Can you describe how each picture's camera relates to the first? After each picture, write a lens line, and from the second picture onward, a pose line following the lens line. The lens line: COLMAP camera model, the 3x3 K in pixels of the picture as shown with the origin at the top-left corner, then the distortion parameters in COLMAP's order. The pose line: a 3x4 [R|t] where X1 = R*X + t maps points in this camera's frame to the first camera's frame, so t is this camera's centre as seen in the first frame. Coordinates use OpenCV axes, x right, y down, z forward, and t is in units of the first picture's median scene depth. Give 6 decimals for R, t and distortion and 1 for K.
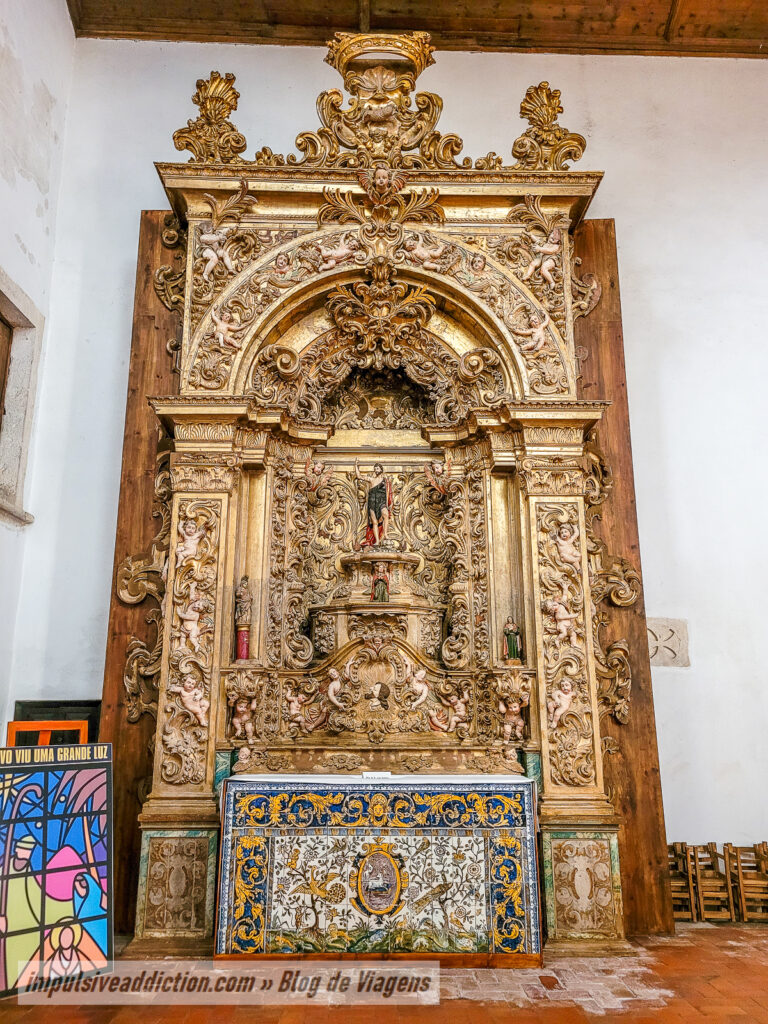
lens RADIAL K [[770.2, 0, 380.2], [0, 770.2, 516.4], [0, 0, 1]] dist [0.064712, -0.055568]
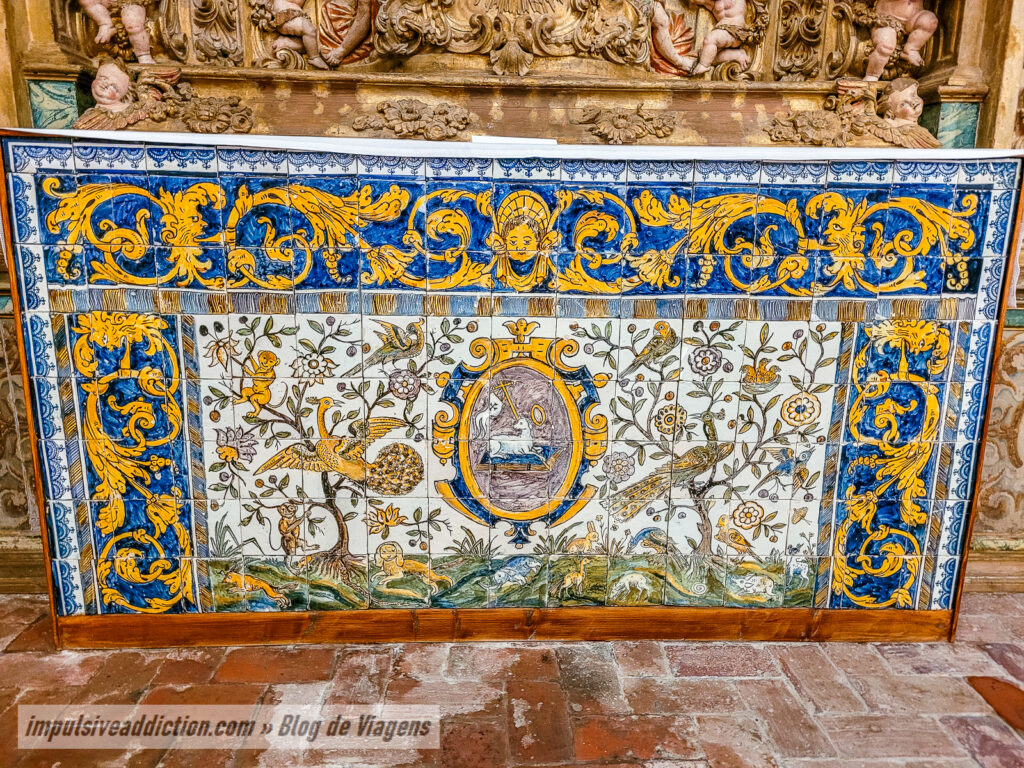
lens RADIAL K [[770.2, 0, 509.4], [0, 770.2, 389.5], [0, 0, 1]] dist [0.064712, -0.055568]
pose [[0.999751, 0.006659, 0.021284, -0.013511], [-0.015604, 0.890722, 0.454281, 0.292958], [-0.015933, -0.454501, 0.890604, 0.702652]]
